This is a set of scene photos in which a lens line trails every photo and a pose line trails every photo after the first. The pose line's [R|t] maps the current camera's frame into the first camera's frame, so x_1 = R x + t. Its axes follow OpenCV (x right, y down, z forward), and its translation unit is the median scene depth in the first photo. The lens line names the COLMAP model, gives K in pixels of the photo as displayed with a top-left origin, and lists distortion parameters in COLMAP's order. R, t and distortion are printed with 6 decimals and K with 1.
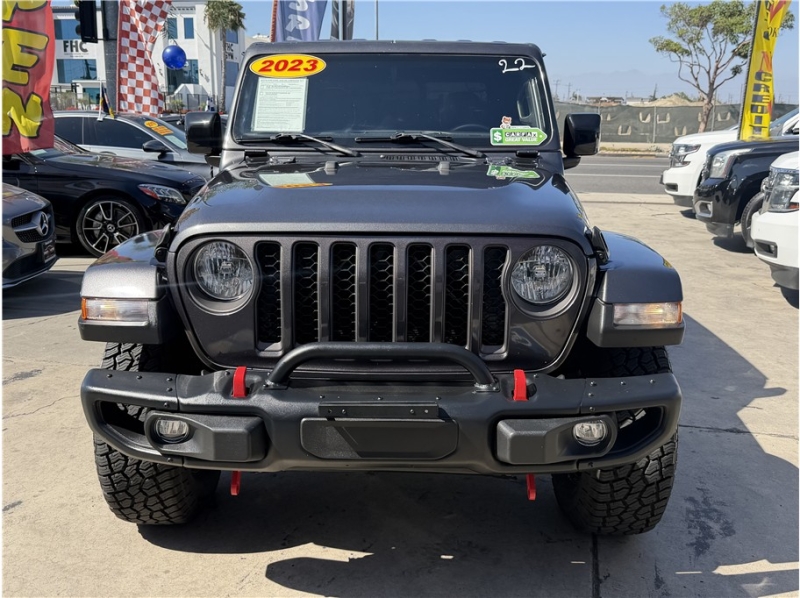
lens RADIAL K [[763.6, 0, 401.4], [0, 763.6, 294.3], [0, 0, 1]] dist [0.016681, 0.000000]
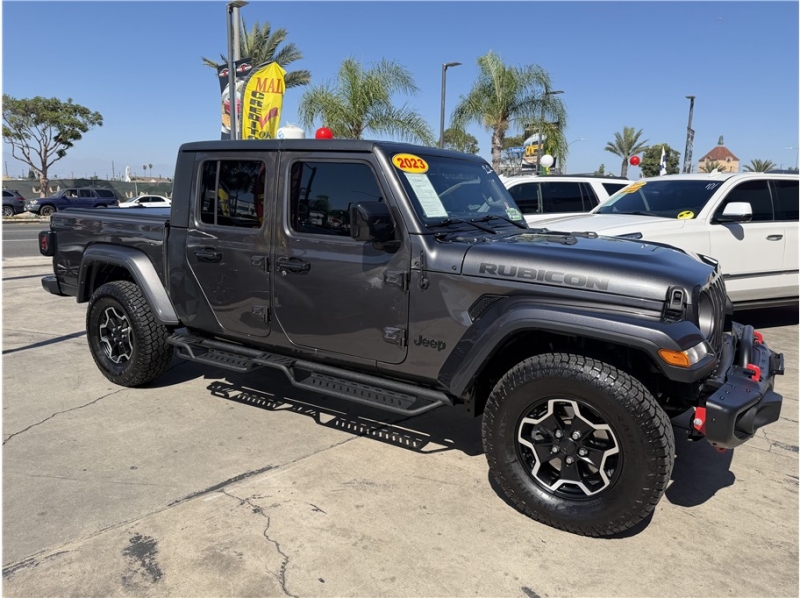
lens RADIAL K [[555.1, 0, 399.5], [0, 555.1, 299.6], [0, 0, 1]] dist [0.021457, -0.032146]
pose [[0.542696, -0.155568, 0.825397, -0.931225], [0.180554, 0.981332, 0.066244, -0.151048], [-0.820293, 0.113079, 0.560653, 0.555435]]
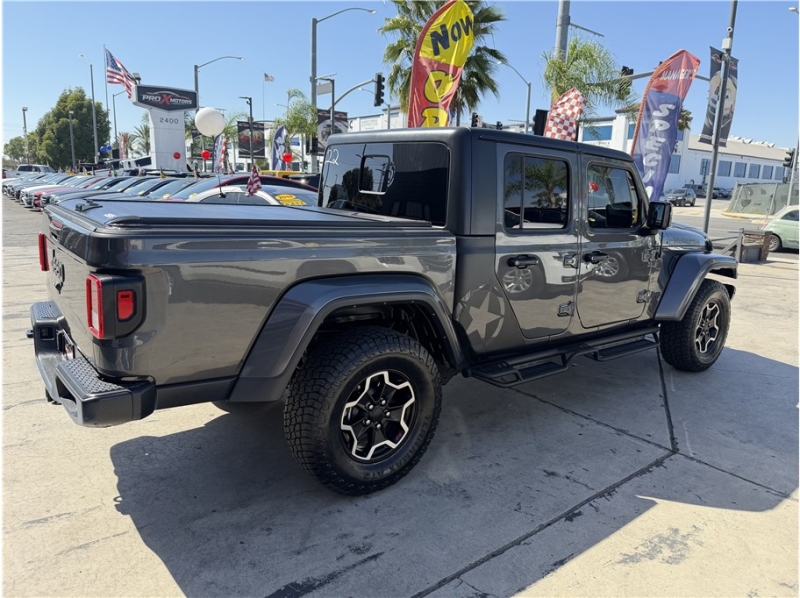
lens RADIAL K [[555.1, 0, 408.4], [0, 555.1, 294.7], [0, 0, 1]] dist [0.021457, -0.032146]
pose [[0.792947, 0.125834, -0.596155, 0.437763], [-0.156454, 0.987685, 0.000376, -0.018158], [0.588860, 0.092973, 0.802870, 0.046508]]
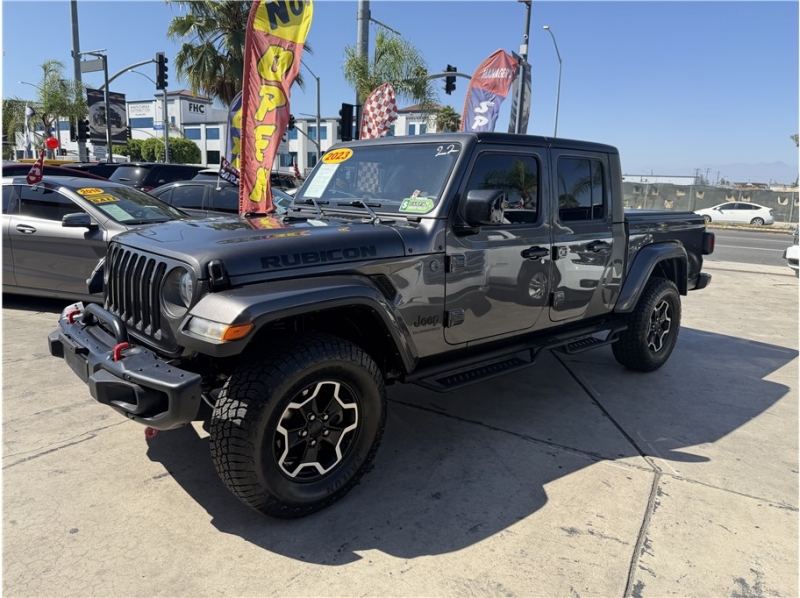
lens RADIAL K [[555.1, 0, 397.4], [0, 555.1, 295.6], [0, 0, 1]] dist [0.021457, -0.032146]
pose [[0.954183, 0.076653, -0.289239, 0.111450], [-0.089734, 0.995444, -0.032220, -0.033865], [0.285452, 0.056699, 0.956714, 0.134774]]
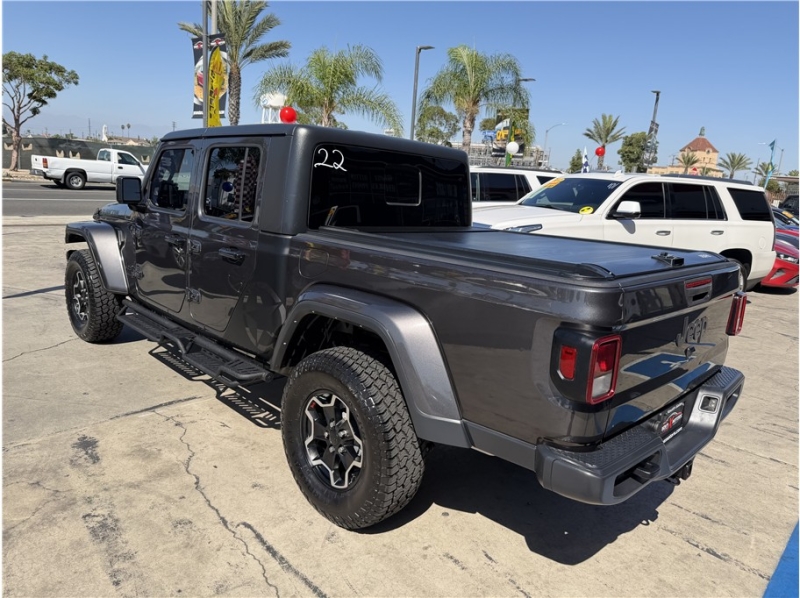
lens RADIAL K [[555.1, 0, 399.4], [0, 555.1, 294.7], [0, 0, 1]] dist [0.021457, -0.032146]
pose [[0.517530, -0.161360, 0.840313, -1.052246], [0.134559, 0.985187, 0.106307, -0.137311], [-0.845019, 0.058054, 0.531576, 0.292495]]
